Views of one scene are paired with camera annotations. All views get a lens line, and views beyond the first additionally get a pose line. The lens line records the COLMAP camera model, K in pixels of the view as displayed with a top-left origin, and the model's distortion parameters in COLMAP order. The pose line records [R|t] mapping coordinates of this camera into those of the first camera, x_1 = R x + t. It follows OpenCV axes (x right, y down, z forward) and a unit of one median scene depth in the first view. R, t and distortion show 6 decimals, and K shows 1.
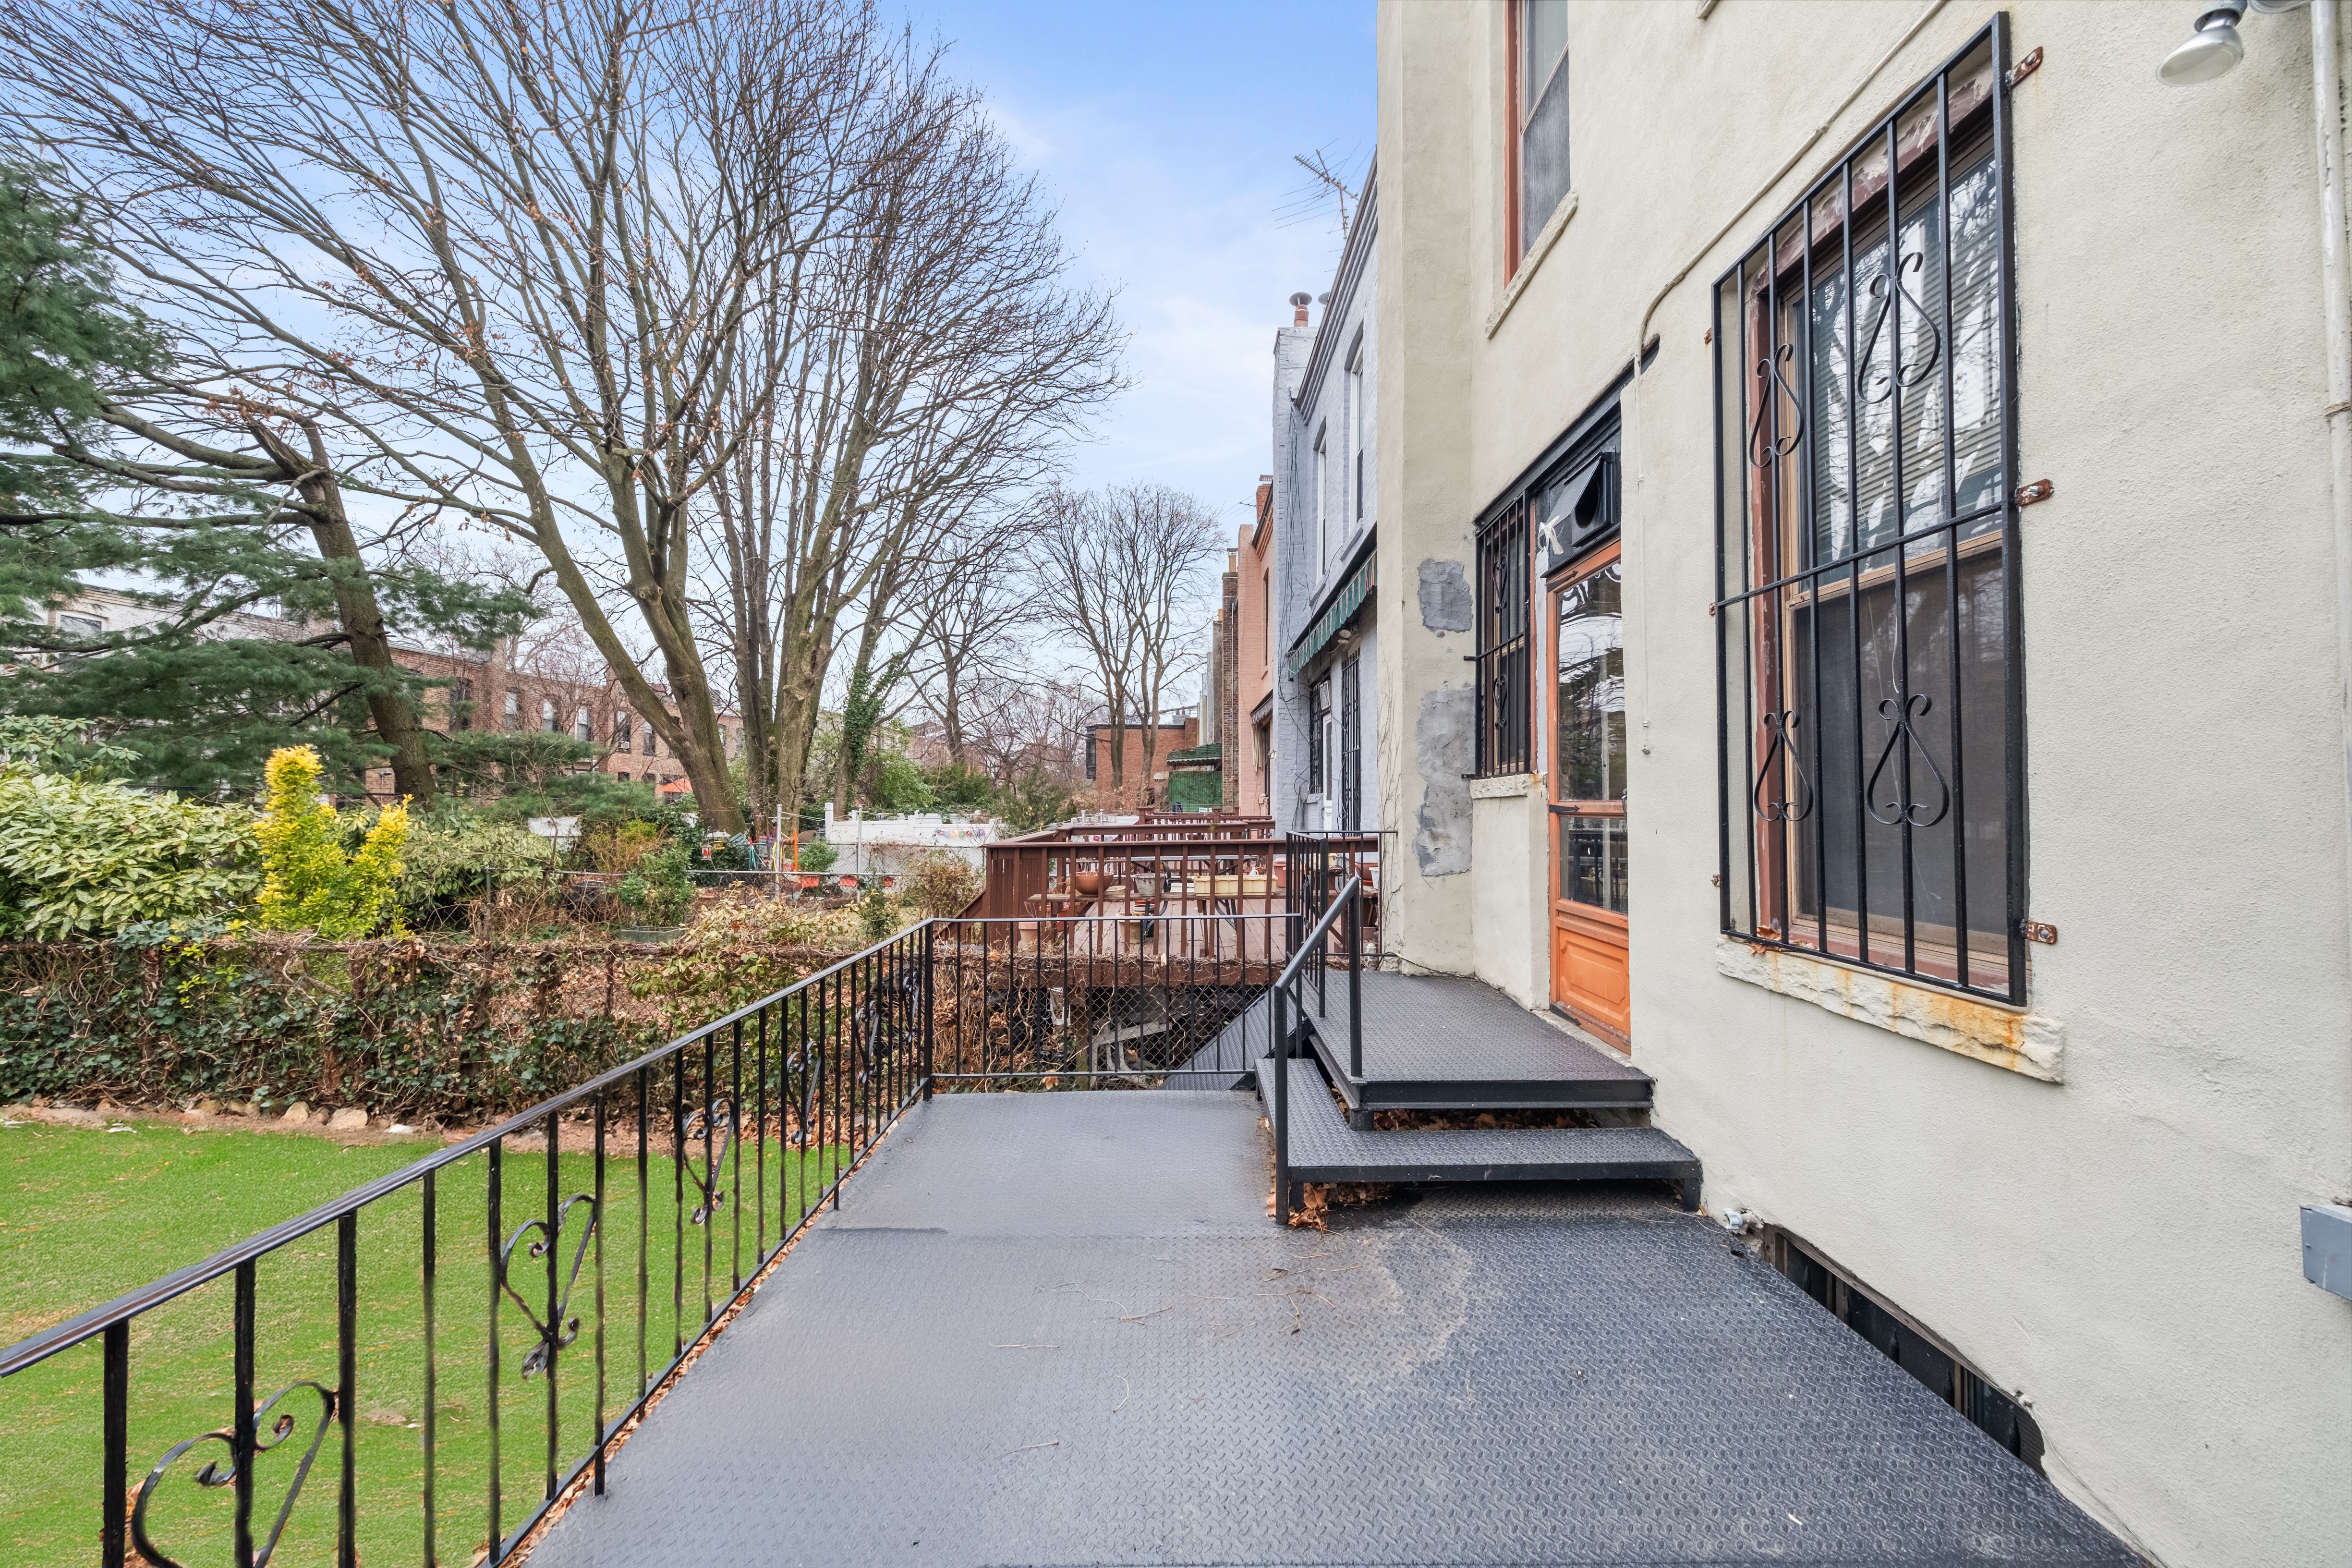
lens RADIAL K [[789.5, 0, 1180.4], [0, 789.5, 795.7], [0, 0, 1]] dist [-0.001036, -0.000243]
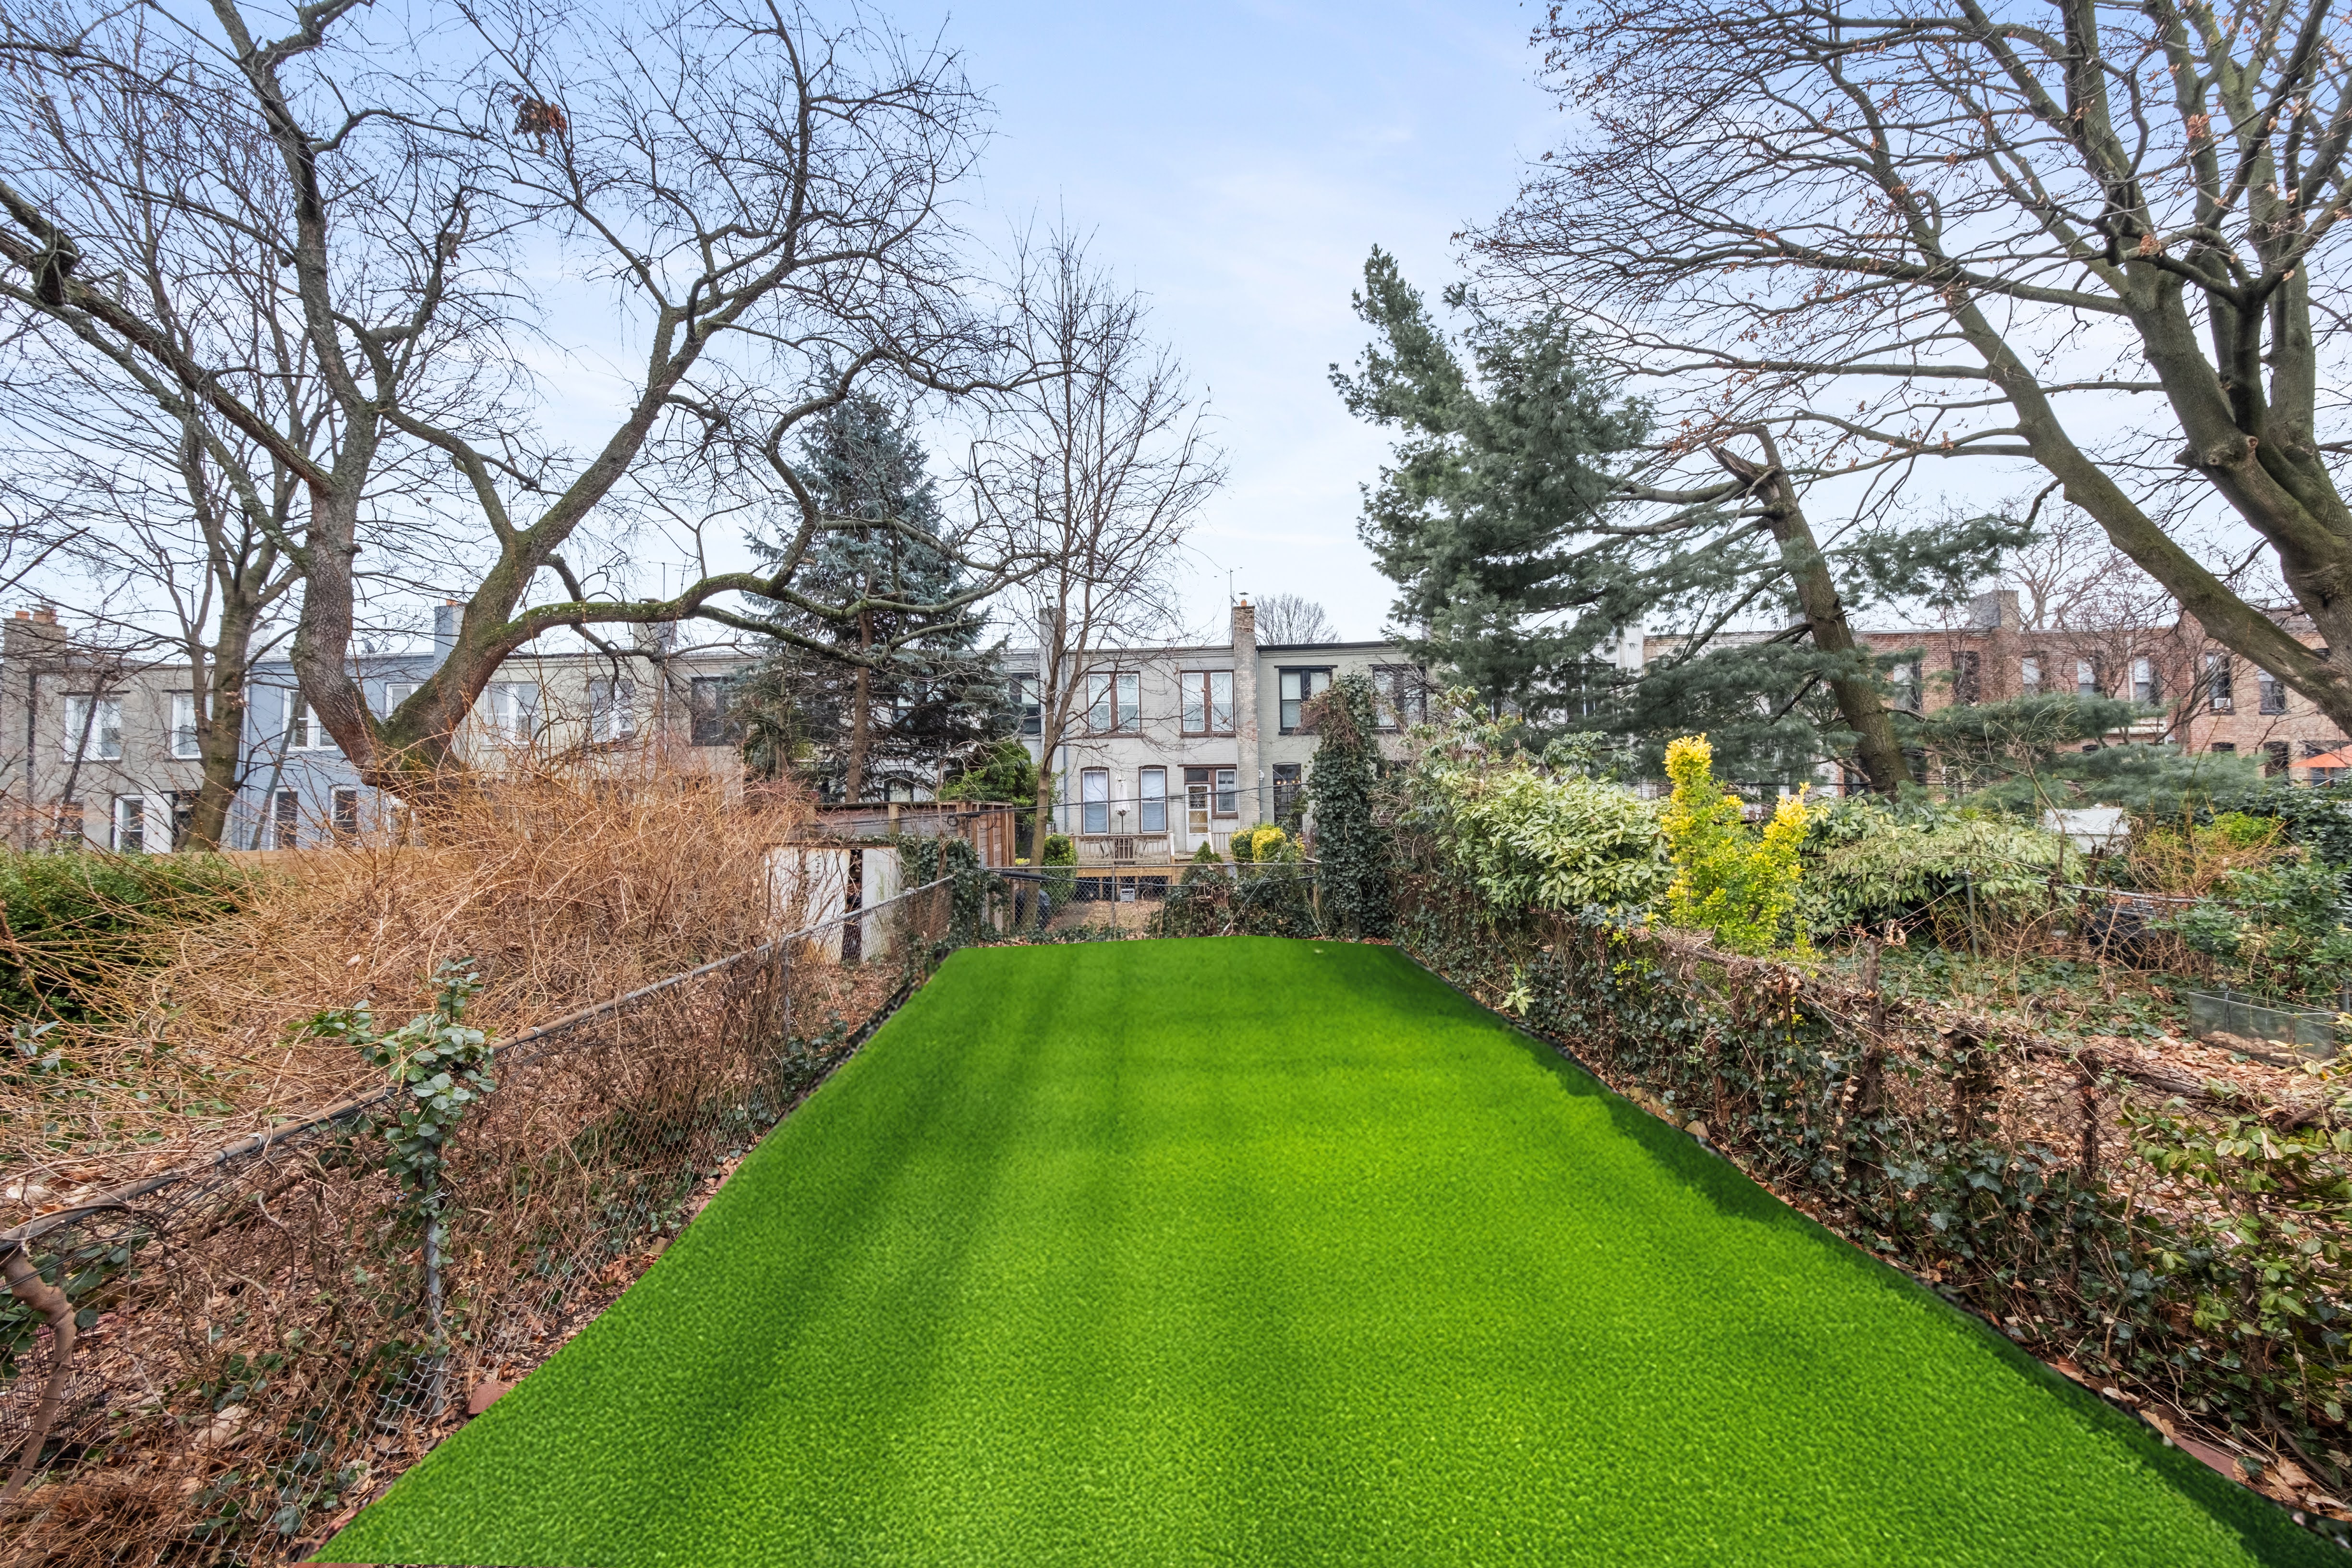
lens RADIAL K [[789.5, 0, 1181.6], [0, 789.5, 780.2], [0, 0, 1]] dist [-0.001036, -0.000243]
pose [[0.022649, -0.035987, -0.999096, -0.087847], [0.027809, 0.998988, -0.035353, 0.003482], [0.999357, -0.026983, 0.023627, 0.171103]]
